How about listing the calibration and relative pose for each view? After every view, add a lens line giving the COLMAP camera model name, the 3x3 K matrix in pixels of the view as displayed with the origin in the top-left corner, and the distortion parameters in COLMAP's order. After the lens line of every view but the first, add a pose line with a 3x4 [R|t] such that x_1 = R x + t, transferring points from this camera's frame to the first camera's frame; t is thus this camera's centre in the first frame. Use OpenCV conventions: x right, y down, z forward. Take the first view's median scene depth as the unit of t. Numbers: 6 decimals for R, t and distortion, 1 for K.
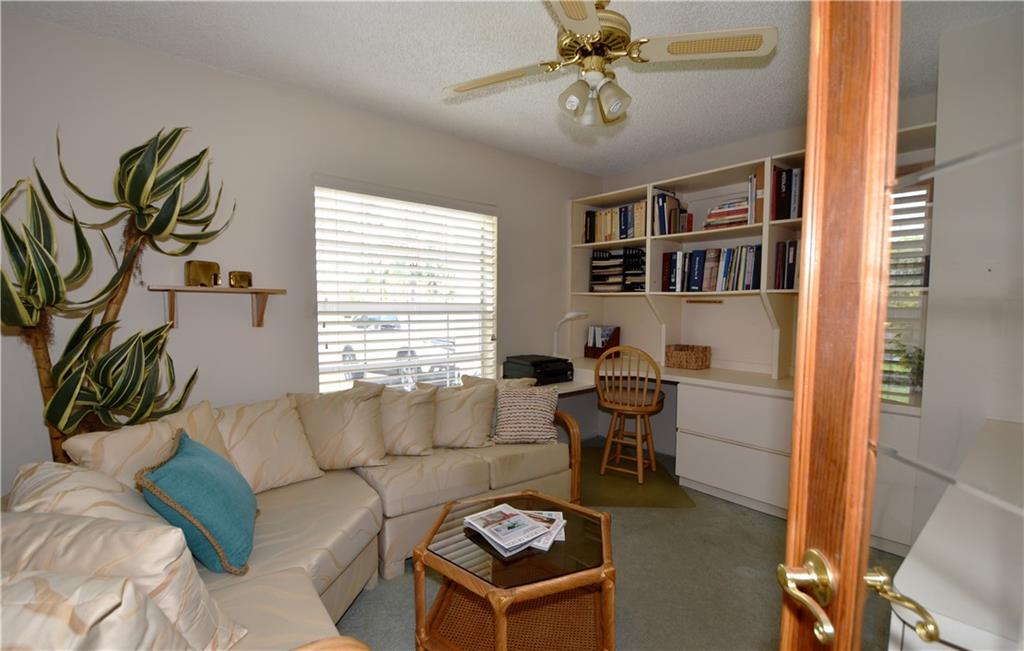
lens RADIAL K [[469.4, 0, 510.6], [0, 469.4, 332.4], [0, 0, 1]] dist [-0.001747, -0.000237]
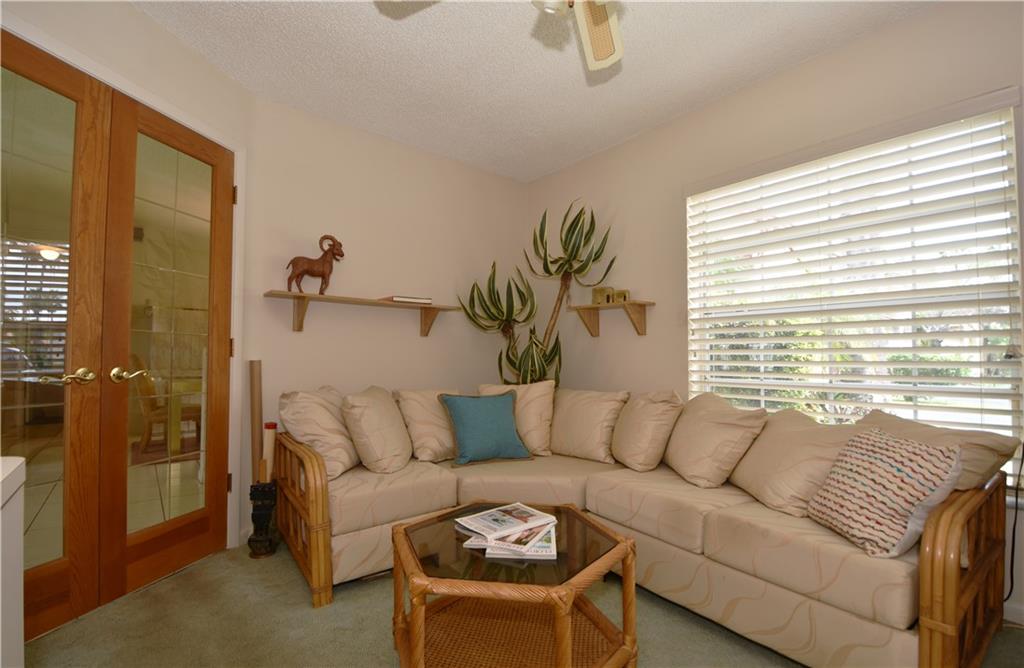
lens RADIAL K [[462.1, 0, 513.5], [0, 462.1, 349.1], [0, 0, 1]] dist [0.000503, -0.016300]
pose [[-0.050961, -0.025697, -0.998370, 0.773795], [-0.045237, 0.998702, -0.023397, 0.077927], [0.997676, 0.043971, -0.052058, 0.886691]]
